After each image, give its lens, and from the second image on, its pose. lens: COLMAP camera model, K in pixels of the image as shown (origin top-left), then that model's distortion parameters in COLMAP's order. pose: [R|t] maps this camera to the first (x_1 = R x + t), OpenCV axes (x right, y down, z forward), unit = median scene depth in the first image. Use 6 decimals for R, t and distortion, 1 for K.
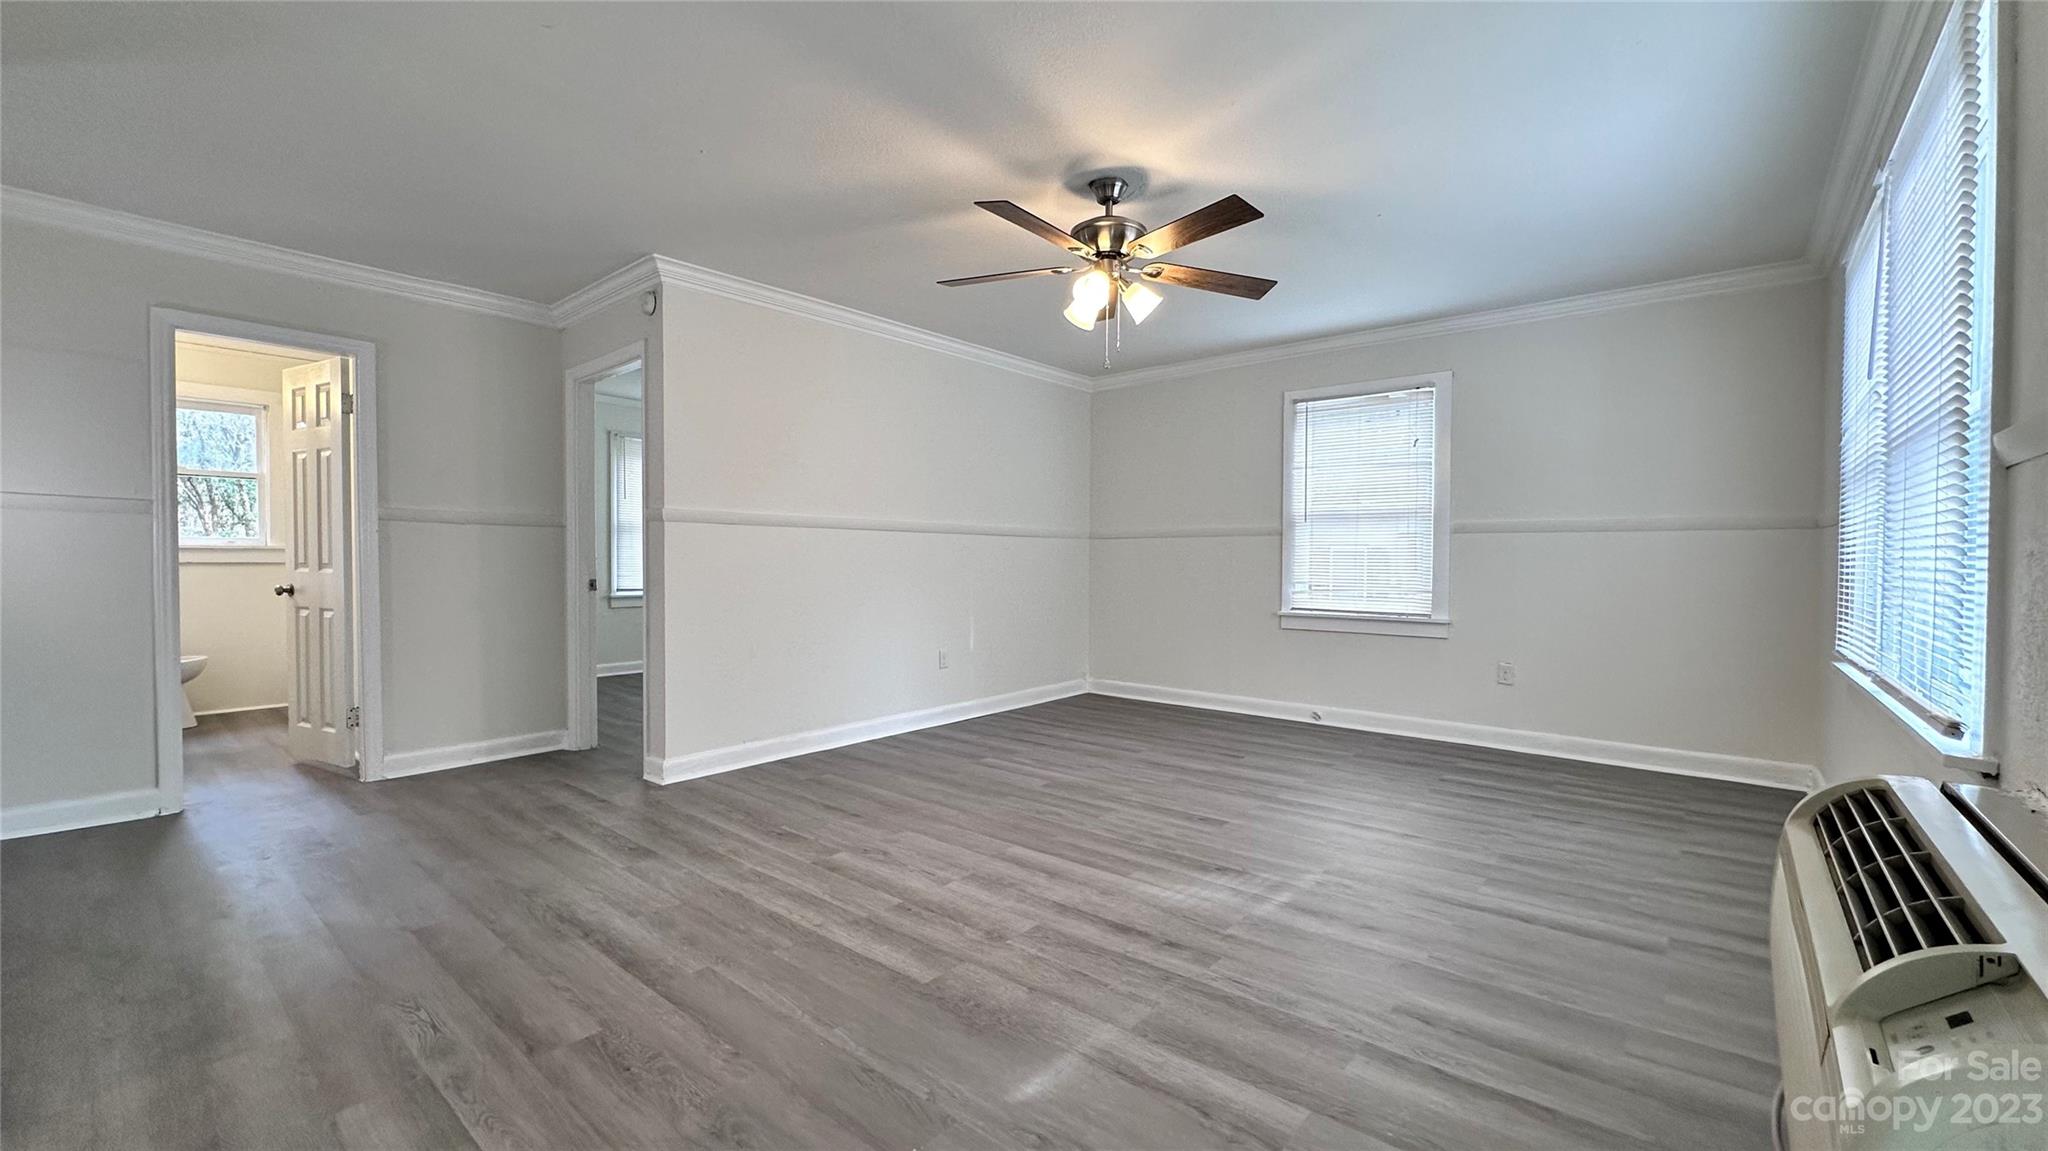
lens RADIAL K [[813.5, 0, 1007.3], [0, 813.5, 573.7], [0, 0, 1]] dist [-0.003877, 0.000610]
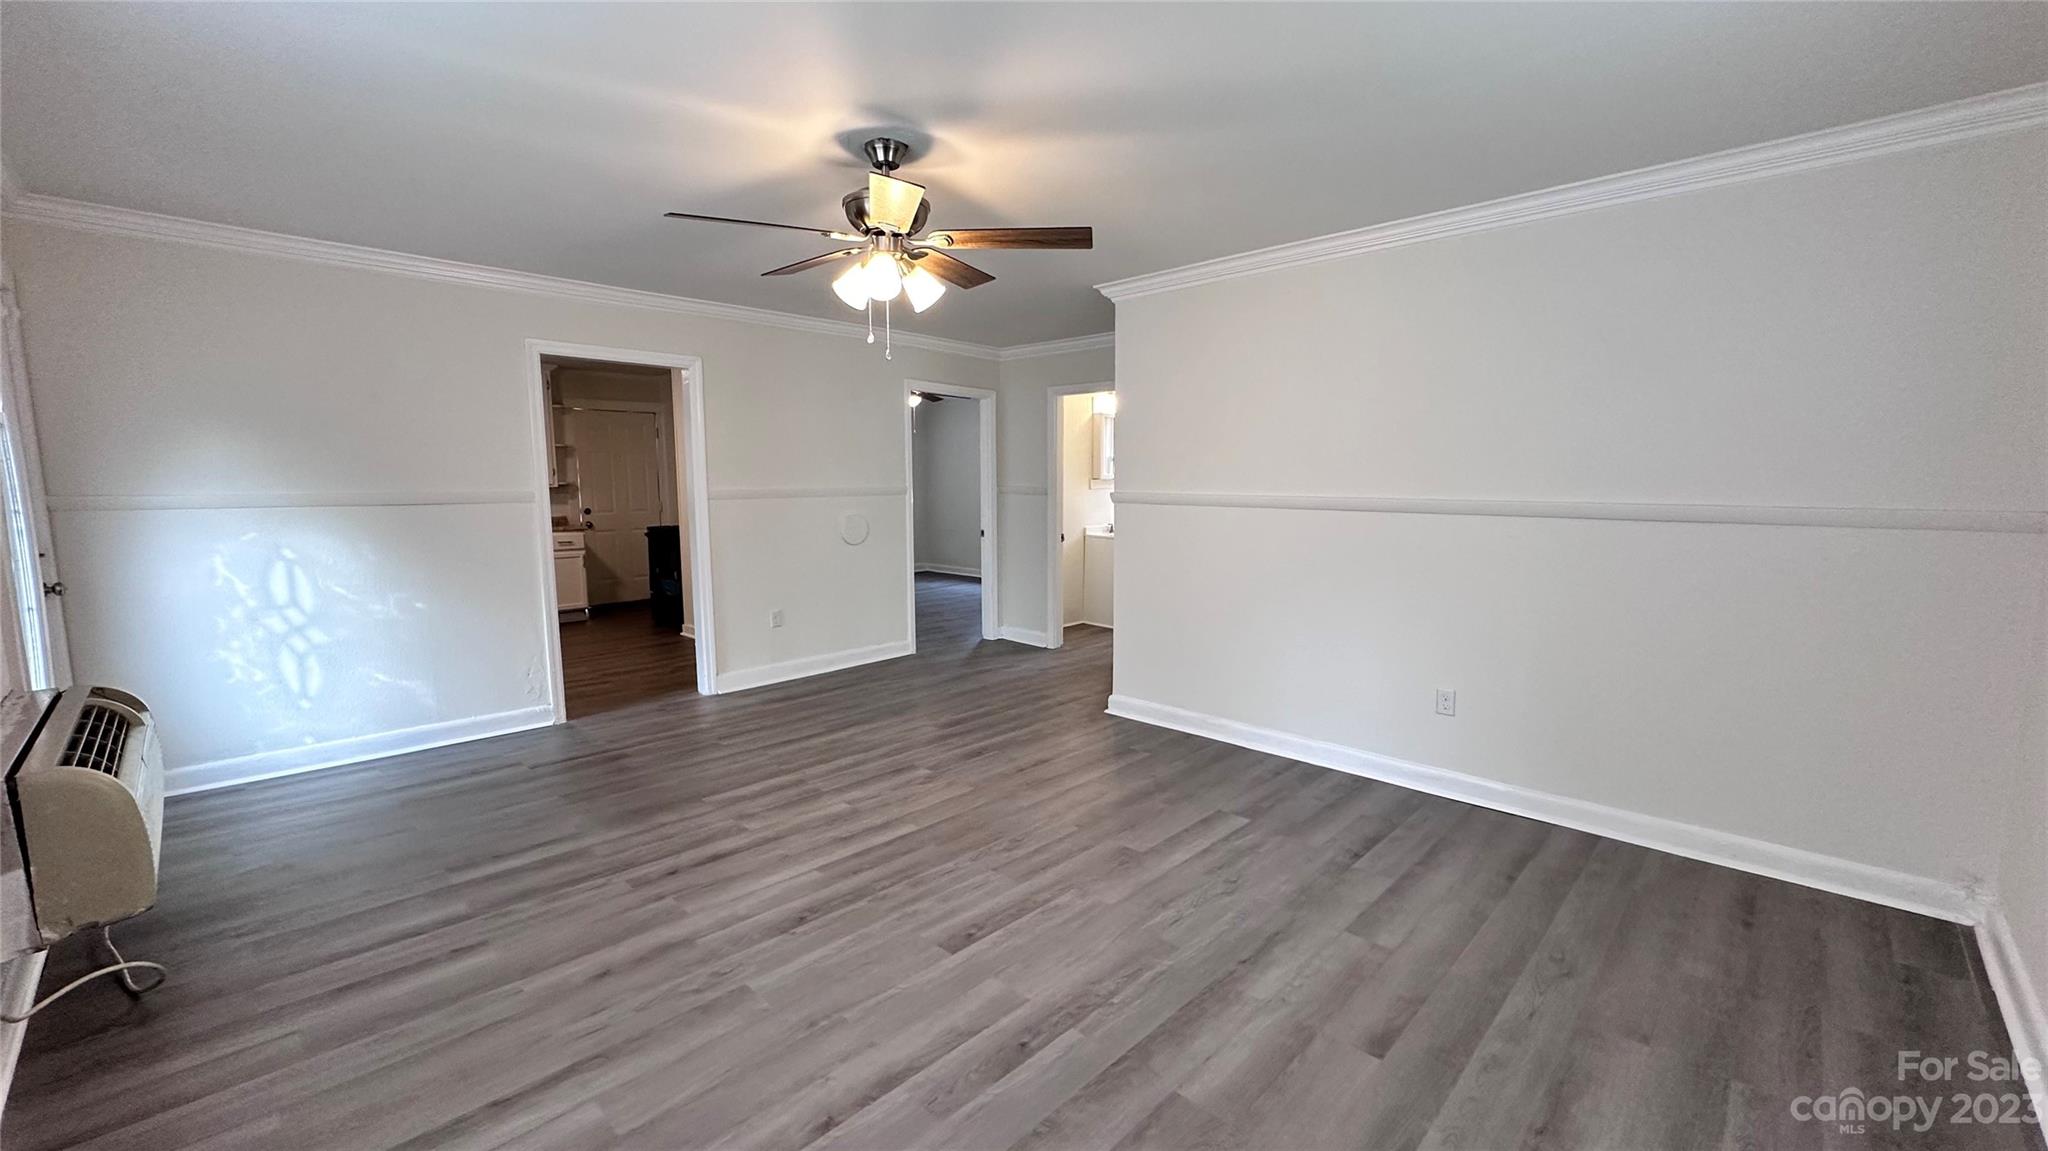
lens RADIAL K [[813.5, 0, 1043.9], [0, 813.5, 574.9], [0, 0, 1]] dist [-0.003877, 0.000610]
pose [[-0.036705, 0.115562, -0.992622, 1.043657], [-0.021121, 0.992980, 0.116384, -0.124641], [0.999103, 0.025237, -0.034006, 1.211510]]
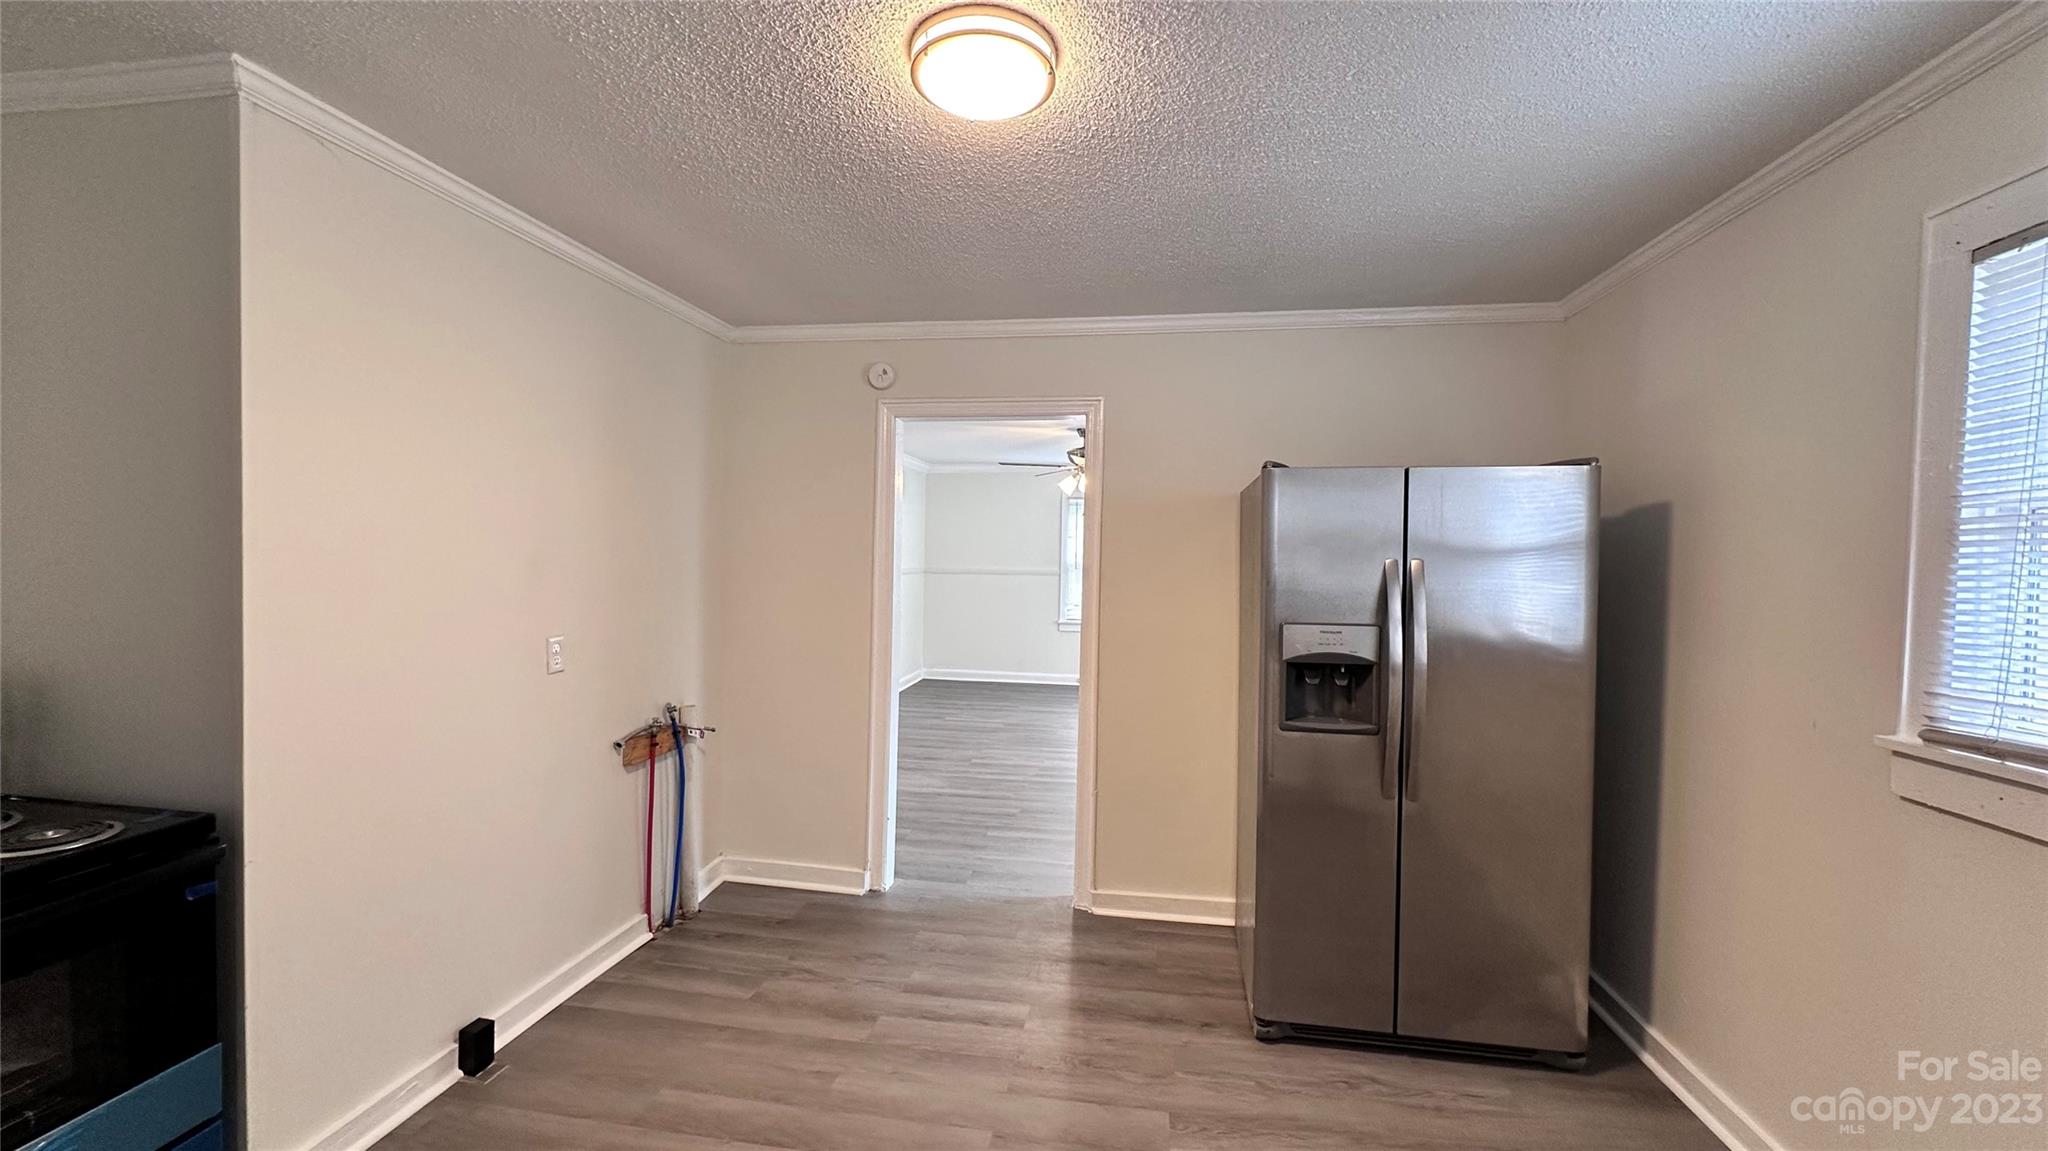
lens RADIAL K [[813.5, 0, 1019.0], [0, 813.5, 577.3], [0, 0, 1]] dist [-0.003877, 0.000610]
pose [[0.849245, -0.001979, 0.527995, -1.135426], [-0.006109, 0.999889, 0.013573, -0.121514], [-0.527963, -0.014752, 0.849139, -0.706900]]
